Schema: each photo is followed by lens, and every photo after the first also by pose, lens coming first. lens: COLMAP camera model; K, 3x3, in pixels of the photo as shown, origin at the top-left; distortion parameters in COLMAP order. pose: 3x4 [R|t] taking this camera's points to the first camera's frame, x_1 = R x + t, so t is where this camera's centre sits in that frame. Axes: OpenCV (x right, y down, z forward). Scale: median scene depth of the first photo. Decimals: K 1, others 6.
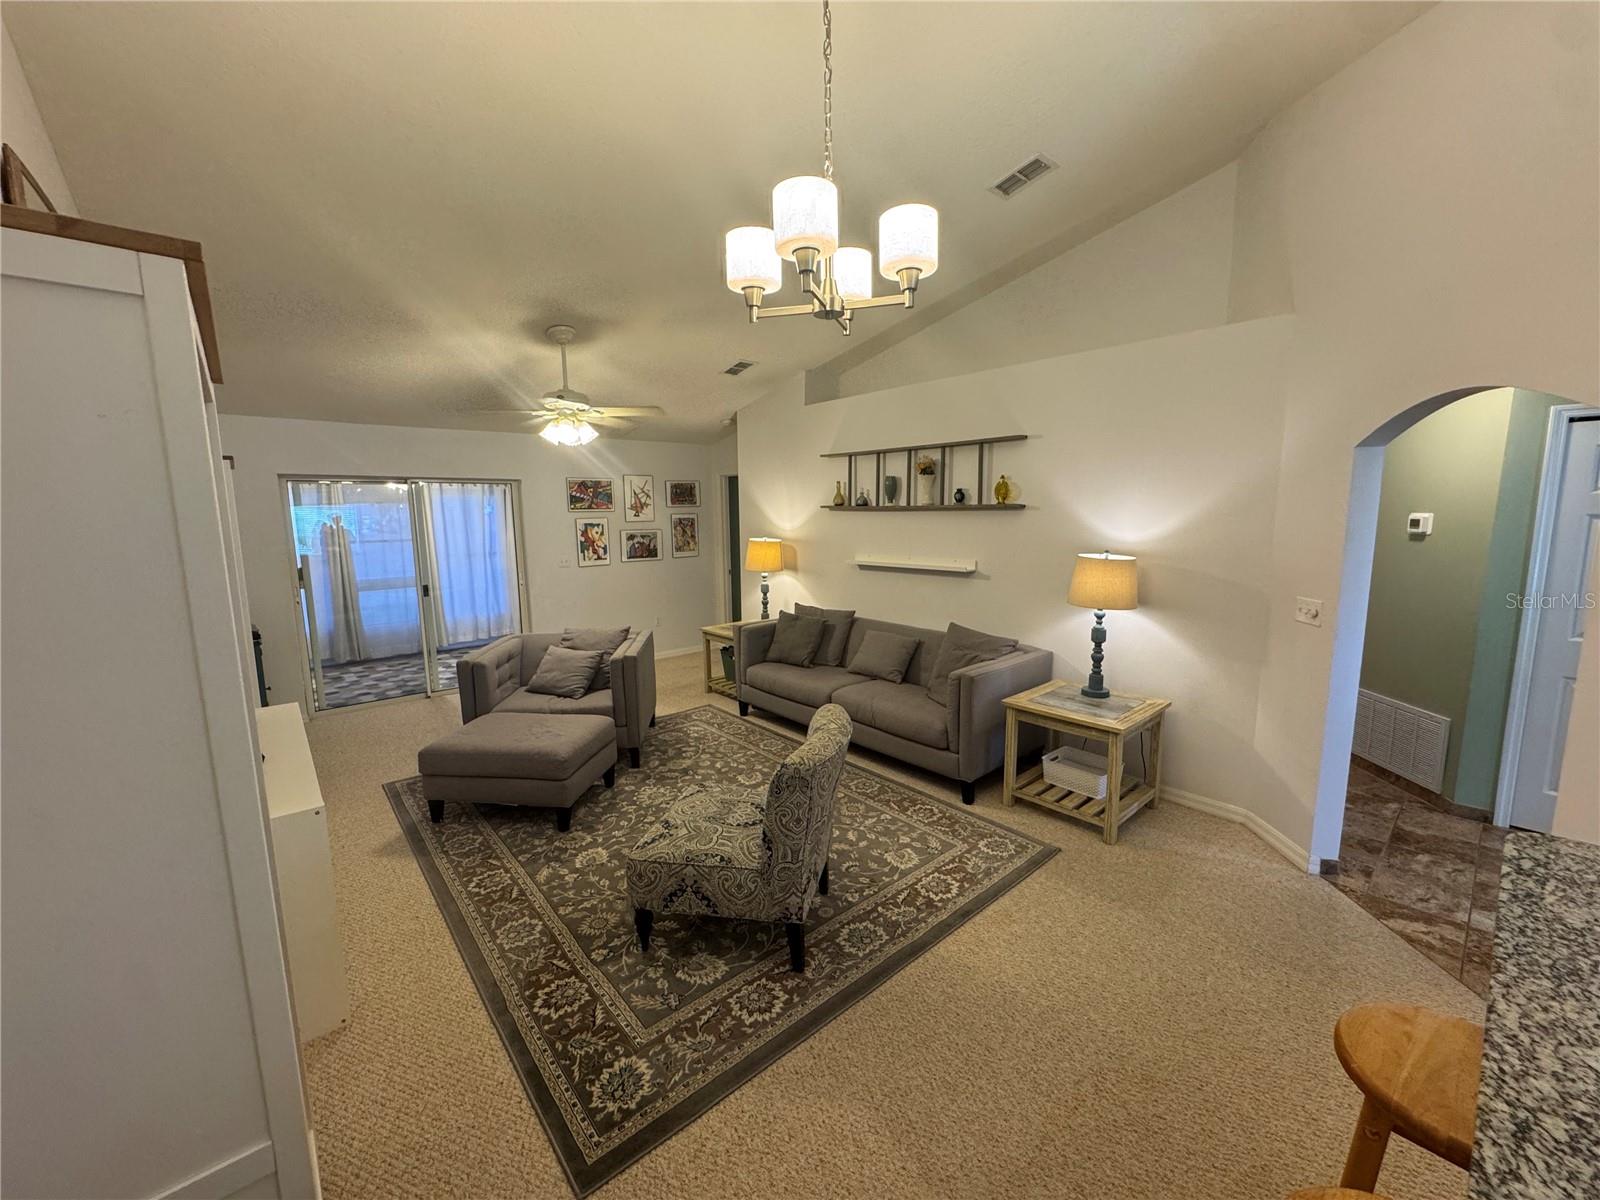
lens RADIAL K [[638.3, 0, 801.7], [0, 638.3, 599.7], [0, 0, 1]] dist [-0.002771, -0.000319]
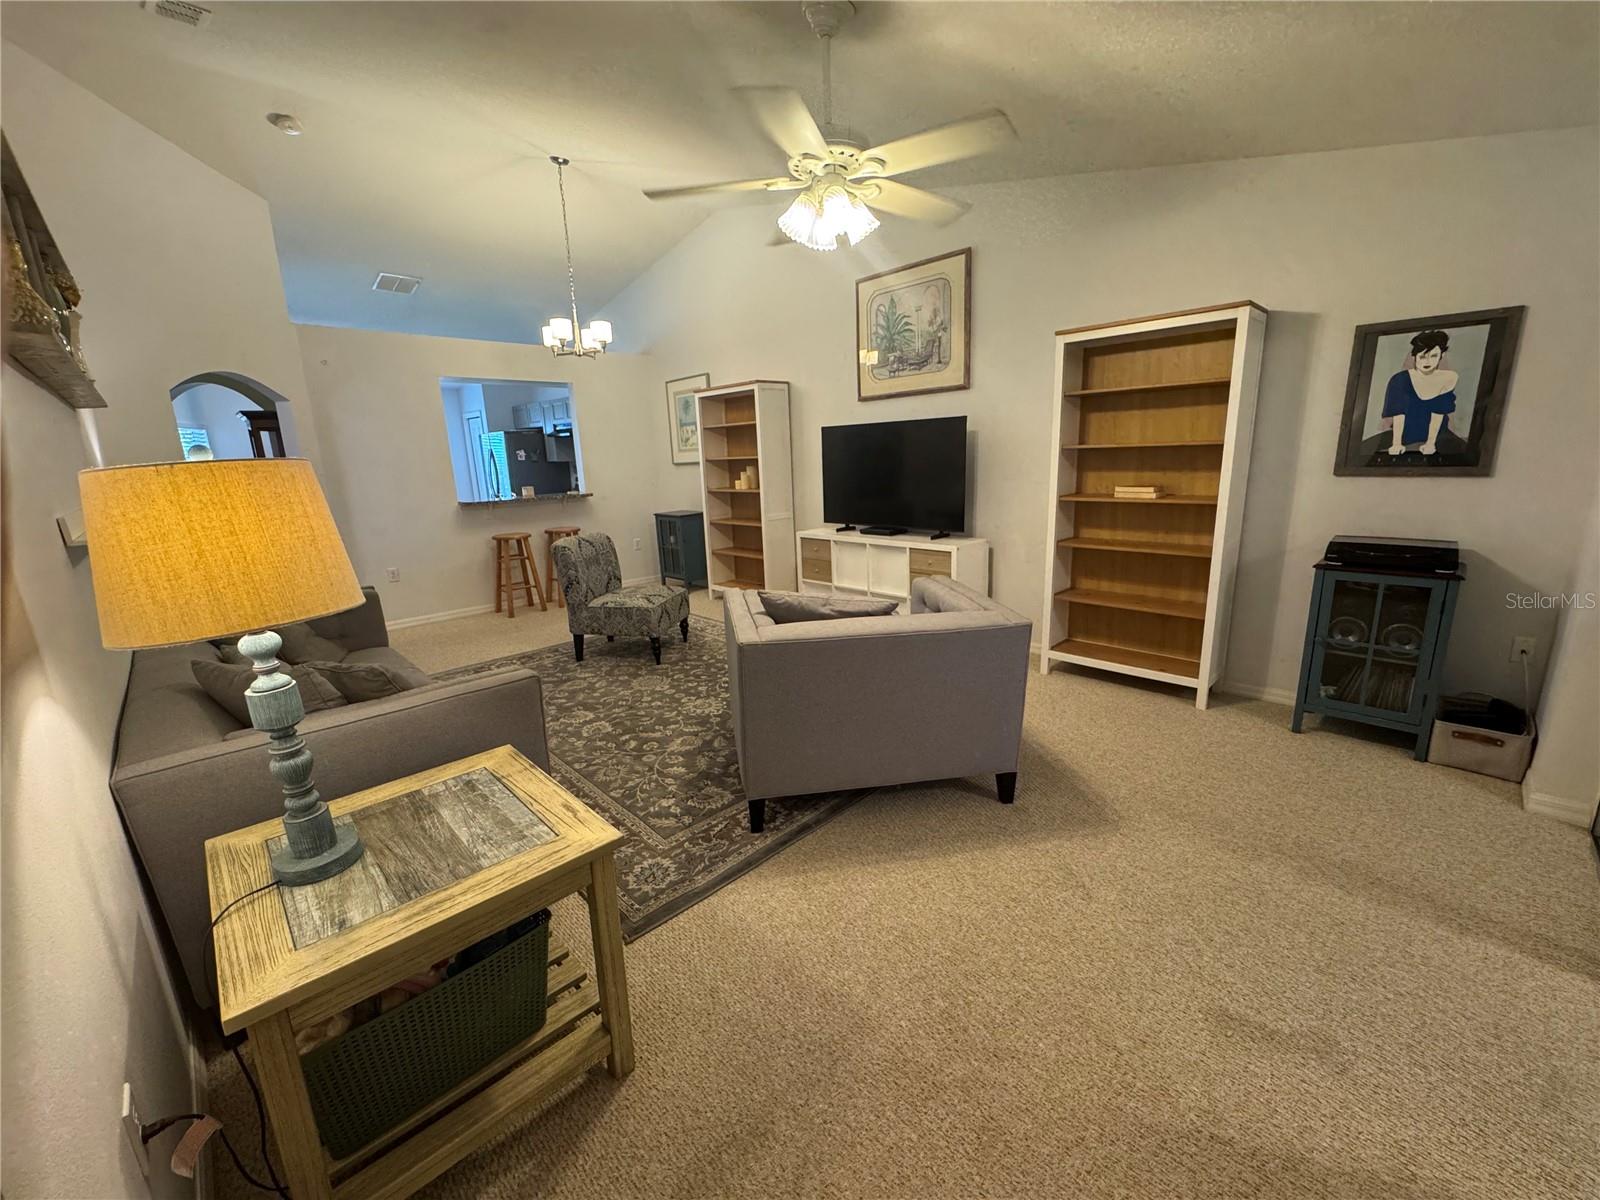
lens RADIAL K [[638.3, 0, 801.1], [0, 638.3, 597.3], [0, 0, 1]] dist [-0.002771, -0.000319]
pose [[-0.997289, 0.057927, -0.045377, -0.285957], [0.038164, 0.934429, 0.354100, -0.151734], [0.062914, 0.351408, -0.934106, 1.554394]]
